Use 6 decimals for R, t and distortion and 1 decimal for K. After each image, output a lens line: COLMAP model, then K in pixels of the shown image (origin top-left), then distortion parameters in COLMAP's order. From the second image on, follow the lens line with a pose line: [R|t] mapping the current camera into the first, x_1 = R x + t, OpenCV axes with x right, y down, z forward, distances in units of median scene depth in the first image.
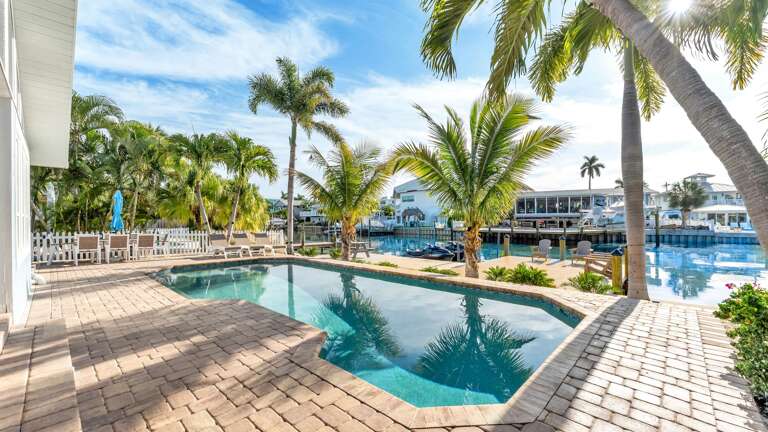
lens RADIAL K [[309.8, 0, 385.7], [0, 309.8, 225.1], [0, 0, 1]] dist [0.000249, -0.000105]
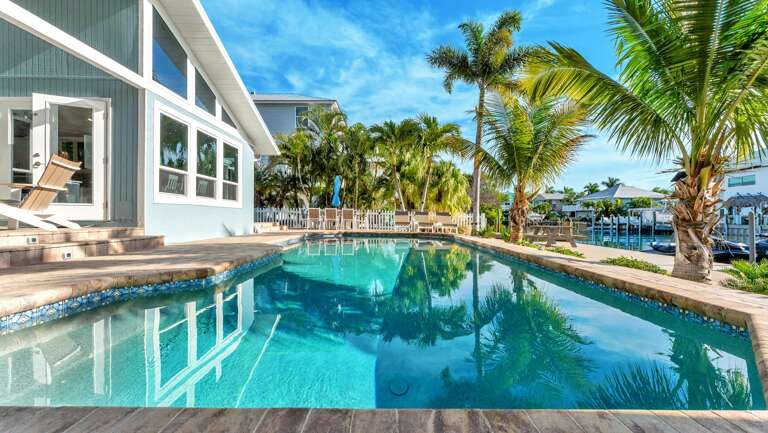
lens RADIAL K [[311.1, 0, 387.9], [0, 311.1, 222.2], [0, 0, 1]] dist [-0.003176, 0.000074]
pose [[0.692296, 0.020508, -0.721322, 0.176893], [-0.020340, 0.999753, 0.008902, 0.050137], [0.721327, 0.008509, 0.692543, 0.193441]]
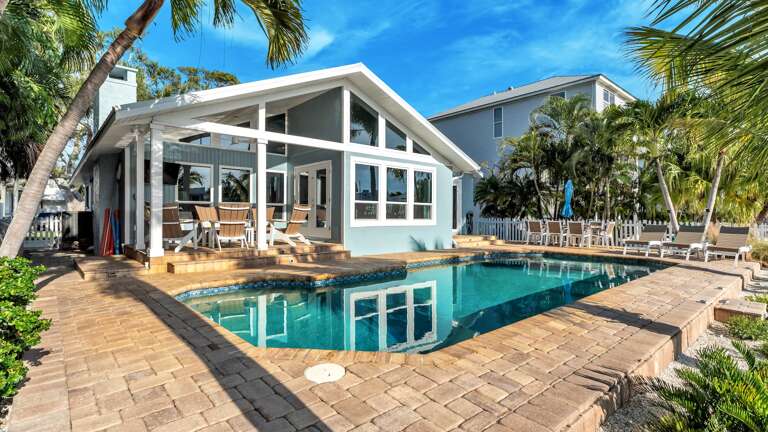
lens RADIAL K [[386.1, 0, 381.6], [0, 386.1, 214.3], [0, 0, 1]] dist [0.004258, 0.000170]
pose [[-0.092737, -0.004815, -0.995679, 0.379262], [-0.014346, 0.999891, -0.003499, 0.014488], [0.995587, 0.013960, -0.092796, 0.368255]]
